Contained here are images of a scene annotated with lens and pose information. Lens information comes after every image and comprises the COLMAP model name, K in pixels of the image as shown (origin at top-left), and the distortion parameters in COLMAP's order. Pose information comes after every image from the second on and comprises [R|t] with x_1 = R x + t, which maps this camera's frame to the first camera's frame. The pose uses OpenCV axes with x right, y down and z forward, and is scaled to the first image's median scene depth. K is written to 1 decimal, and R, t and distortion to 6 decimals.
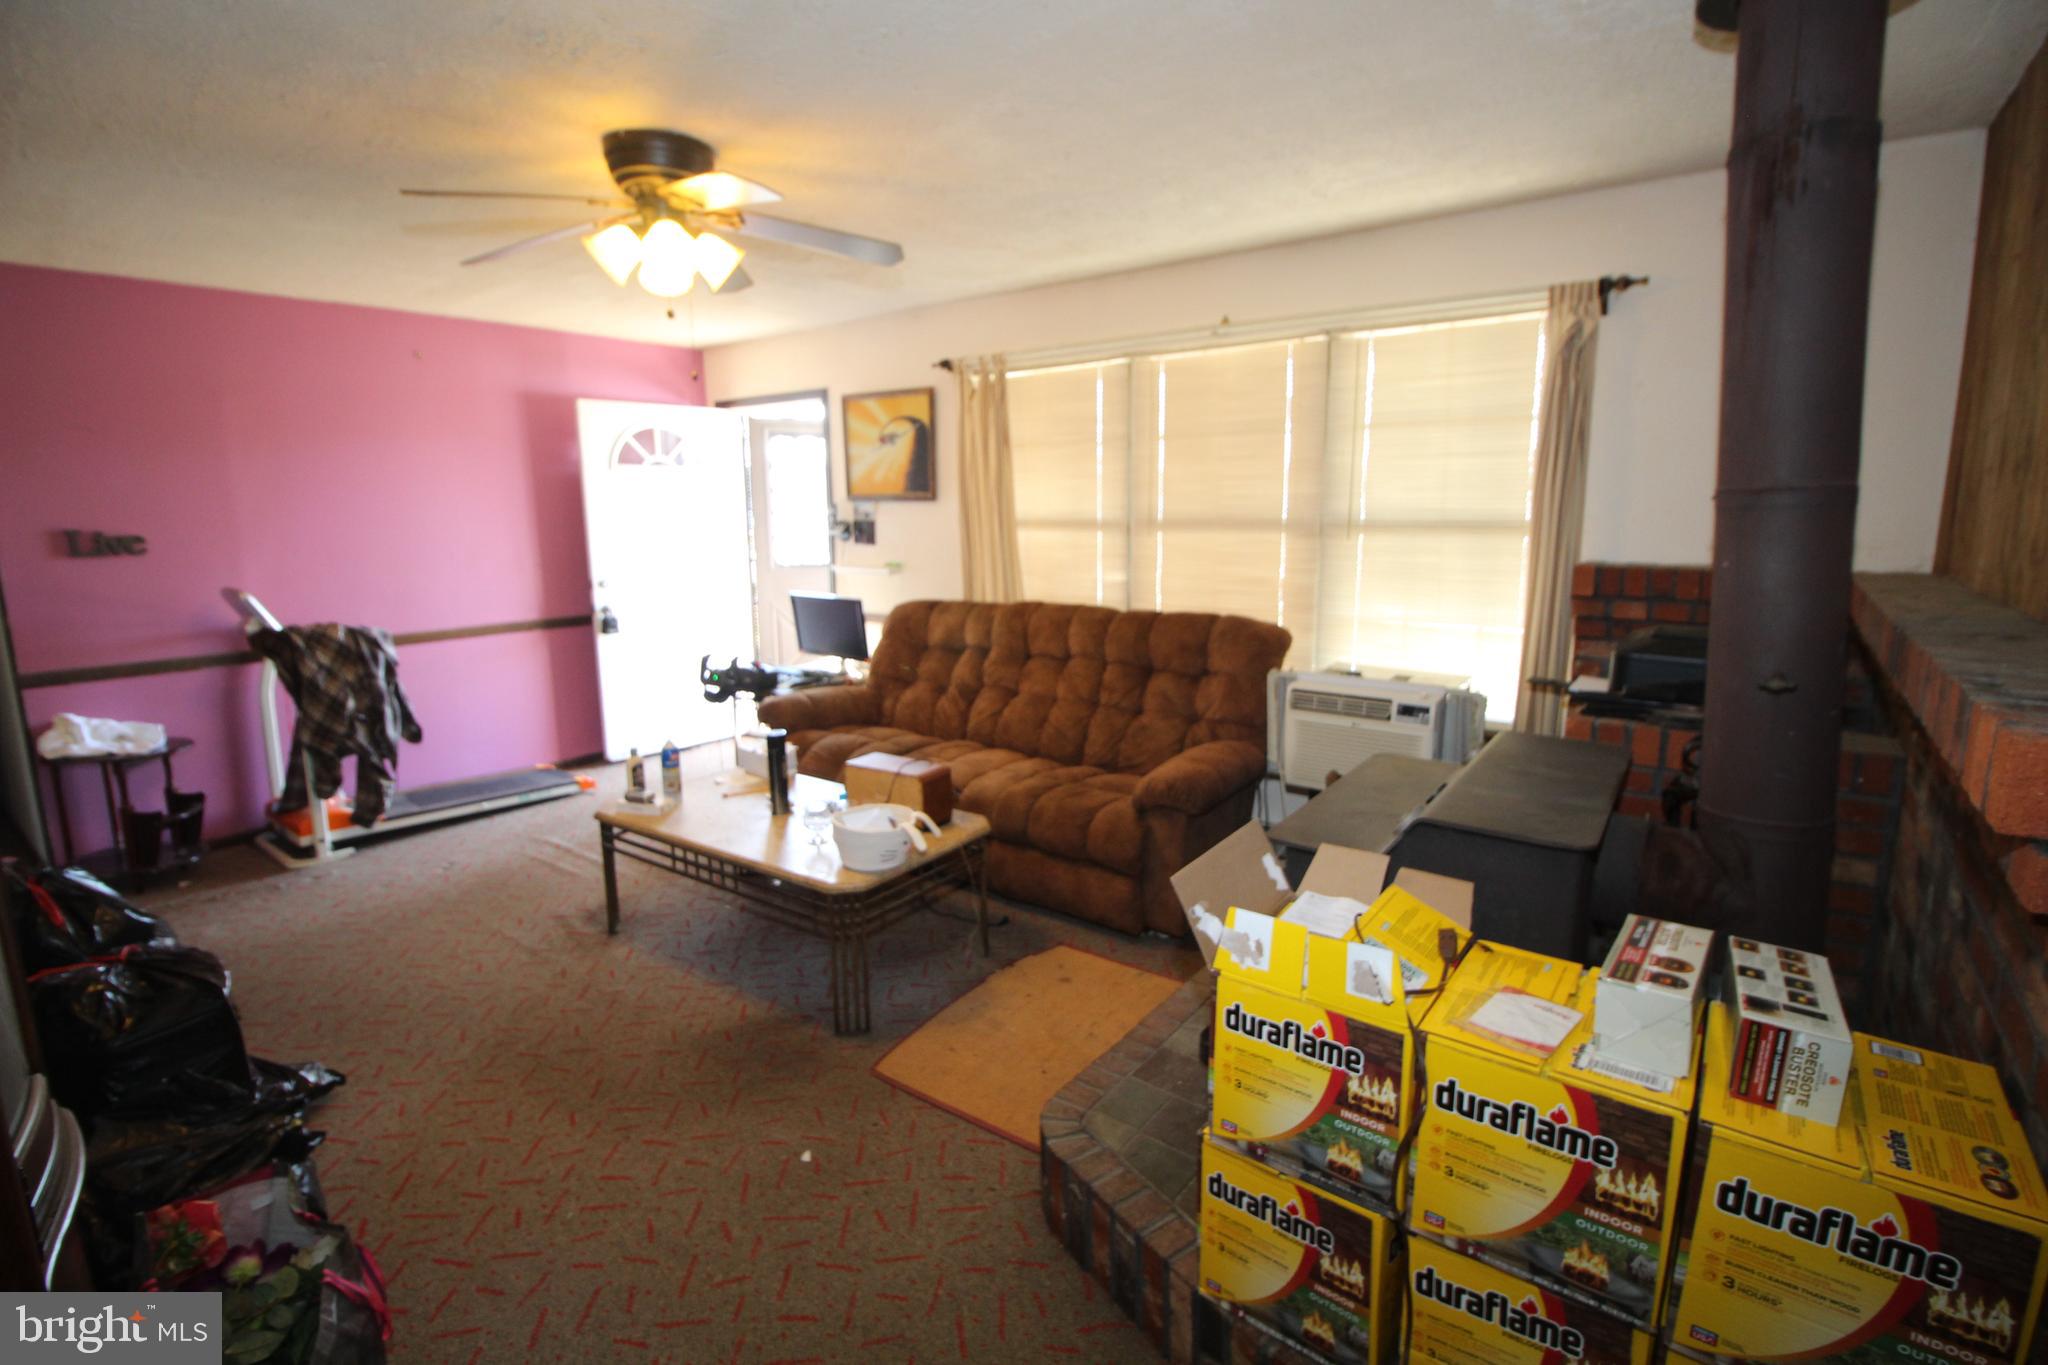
lens RADIAL K [[946.5, 0, 1022.1], [0, 946.5, 665.8], [0, 0, 1]] dist [-0.001497, -0.011994]
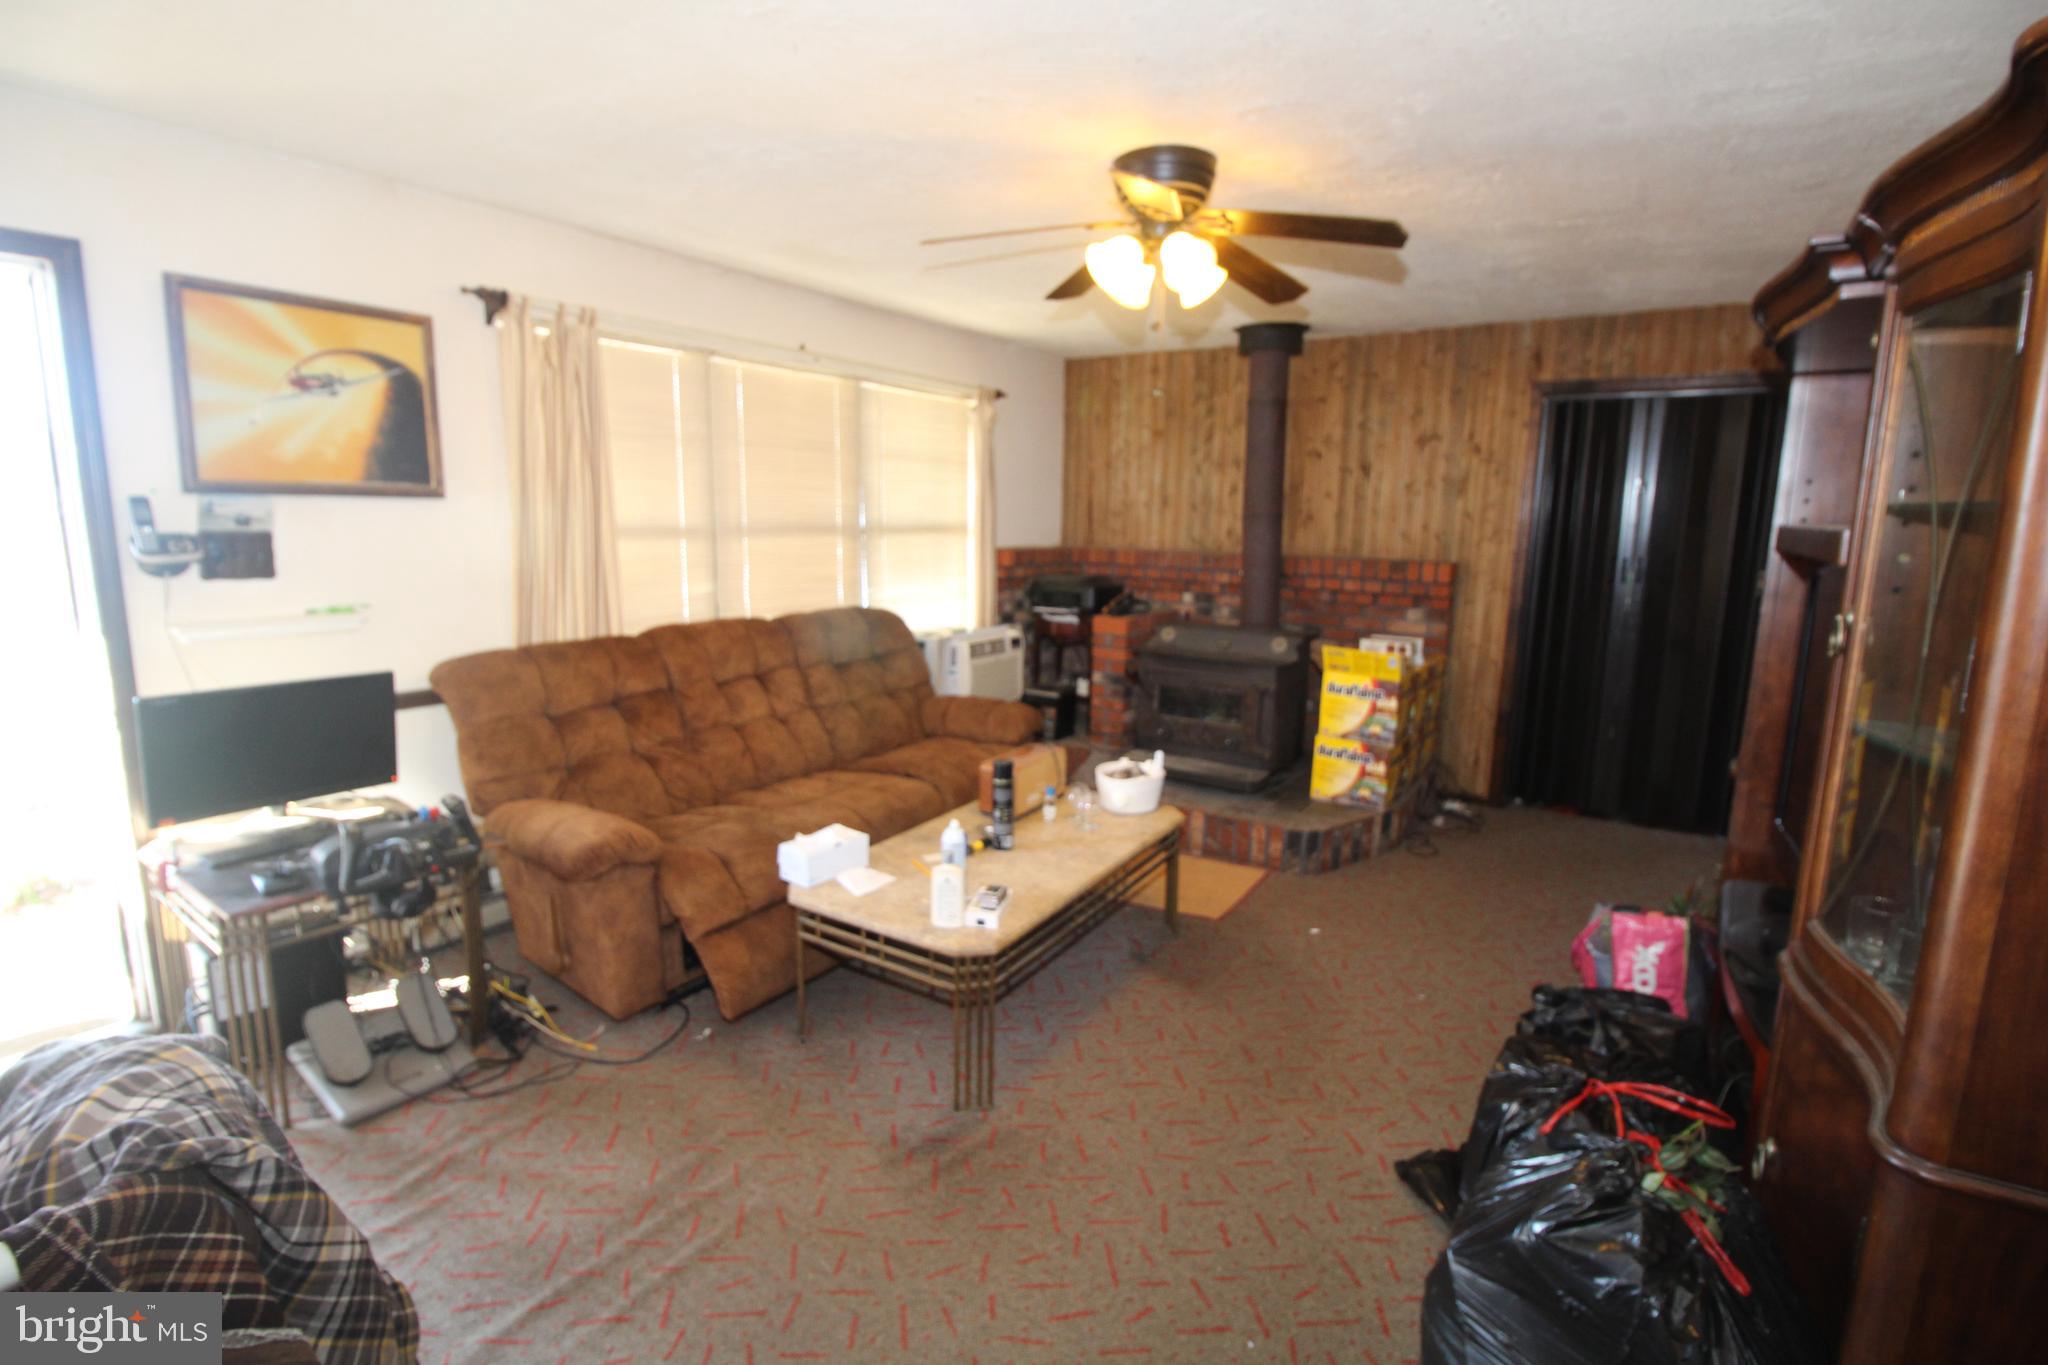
lens RADIAL K [[946.5, 0, 1018.3], [0, 946.5, 680.9], [0, 0, 1]] dist [-0.001497, -0.011994]
pose [[-0.057787, -0.168314, 0.984038, -0.836251], [0.152873, 0.972569, 0.175329, -0.119472], [-0.986555, 0.160564, -0.030471, 0.728953]]
